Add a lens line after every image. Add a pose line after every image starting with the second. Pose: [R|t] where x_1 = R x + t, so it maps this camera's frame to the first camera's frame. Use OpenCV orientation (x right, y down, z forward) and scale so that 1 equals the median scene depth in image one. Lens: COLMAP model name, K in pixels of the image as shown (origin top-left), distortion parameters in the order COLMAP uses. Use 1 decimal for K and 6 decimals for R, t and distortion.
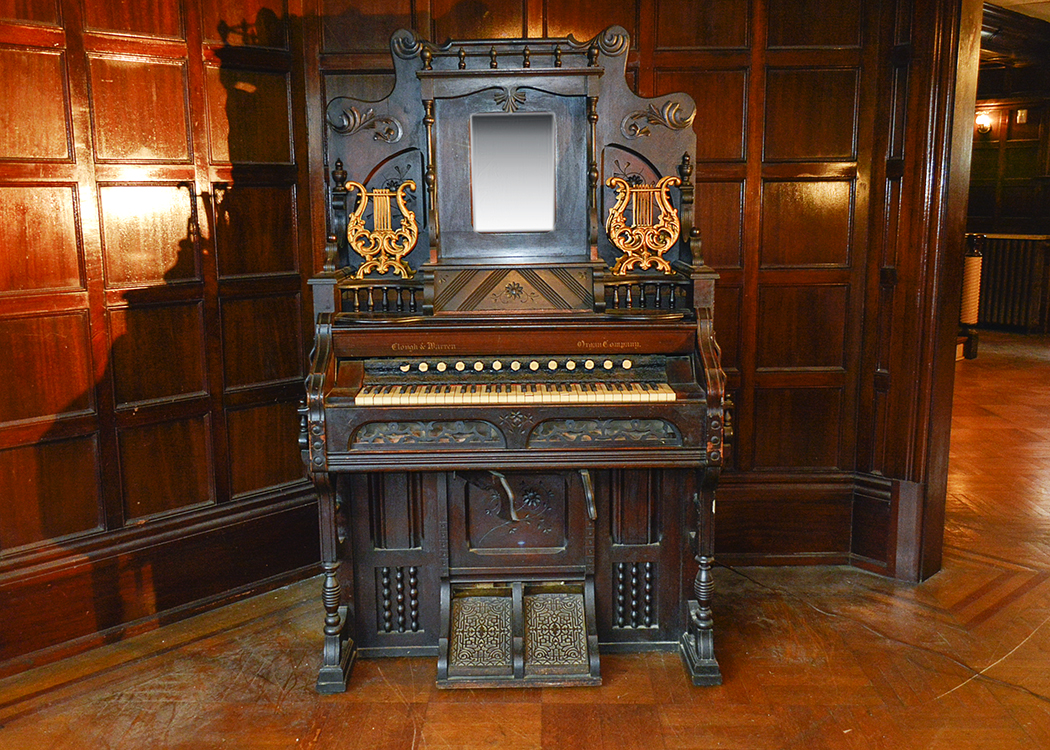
lens RADIAL K [[937.4, 0, 520.9], [0, 937.4, 351.5], [0, 0, 1]] dist [0.006204, 0.011178]
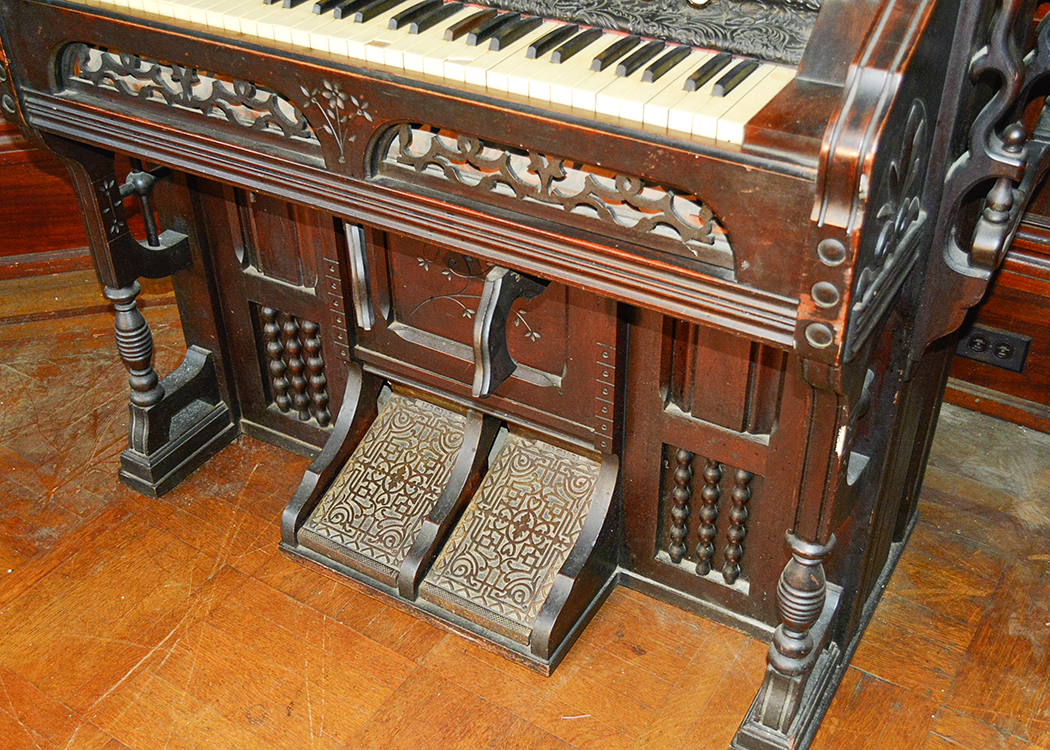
lens RADIAL K [[1185.0, 0, 518.2], [0, 1185.0, 369.7], [0, 0, 1]] dist [-0.018483, 0.000000]
pose [[0.853705, 0.303222, -0.423373, 0.267644], [-0.080867, 0.880324, 0.467429, -0.057532], [0.514440, -0.364809, 0.776058, 0.559197]]
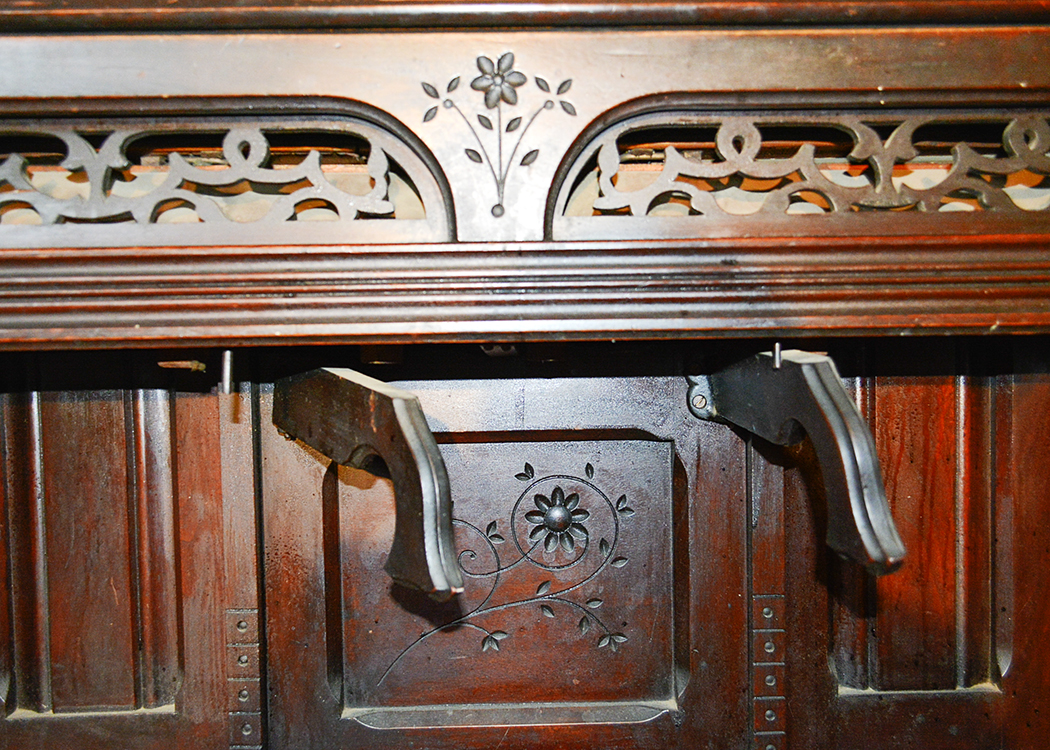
lens RADIAL K [[904.2, 0, 525.1], [0, 904.2, 374.8], [0, 0, 1]] dist [0.016736, 0.000082]
pose [[0.999737, -0.005222, 0.022330, -0.006111], [0.008079, 0.991501, -0.129846, 0.147677], [-0.021462, 0.129992, 0.991283, 0.720320]]
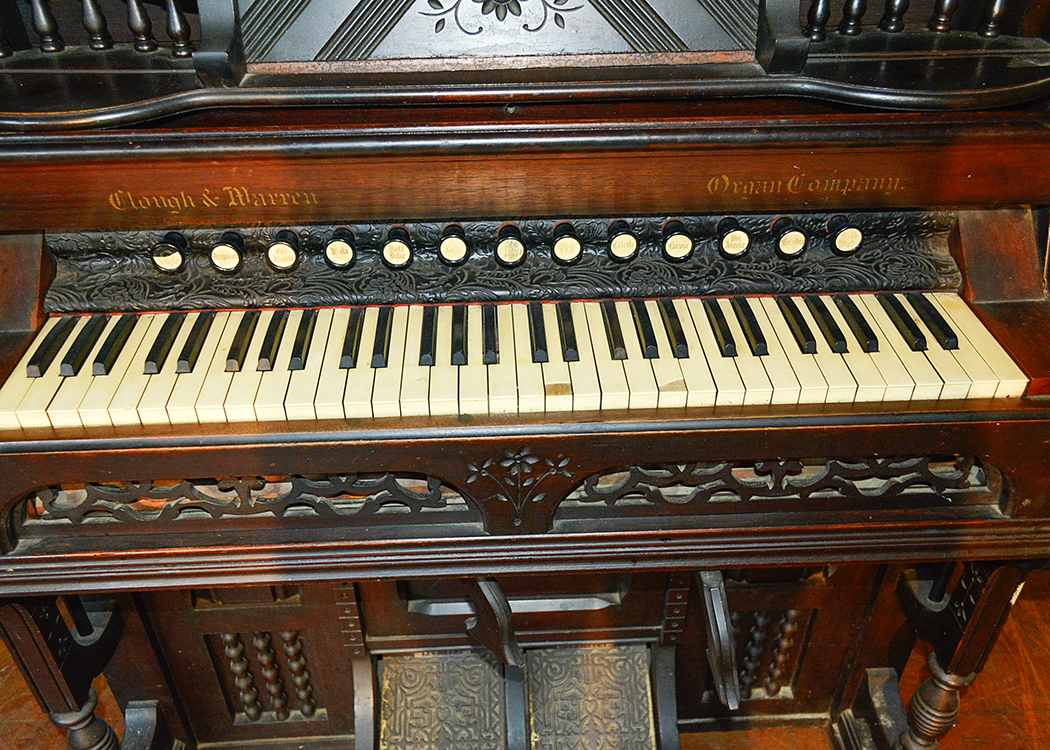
lens RADIAL K [[904.2, 0, 523.4], [0, 904.2, 377.3], [0, 0, 1]] dist [0.016736, 0.000082]
pose [[0.999323, -0.018099, 0.032028, -0.011456], [0.001508, 0.890026, 0.455908, -0.084821], [-0.036757, -0.455551, 0.889451, 0.667463]]
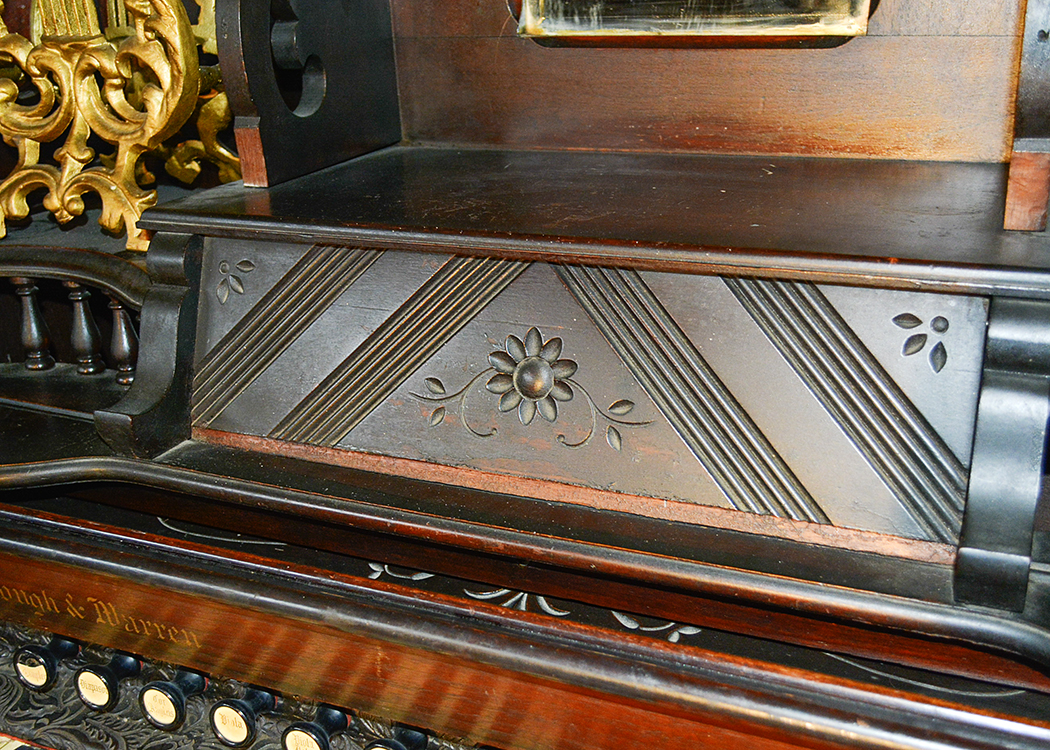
lens RADIAL K [[1185.0, 0, 518.1], [0, 1185.0, 379.4], [0, 0, 1]] dist [-0.018483, 0.000000]
pose [[0.910797, 0.127305, -0.392736, 0.082825], [-0.050630, 0.978533, 0.199773, -0.109800], [0.409738, -0.162069, 0.897691, 0.766726]]
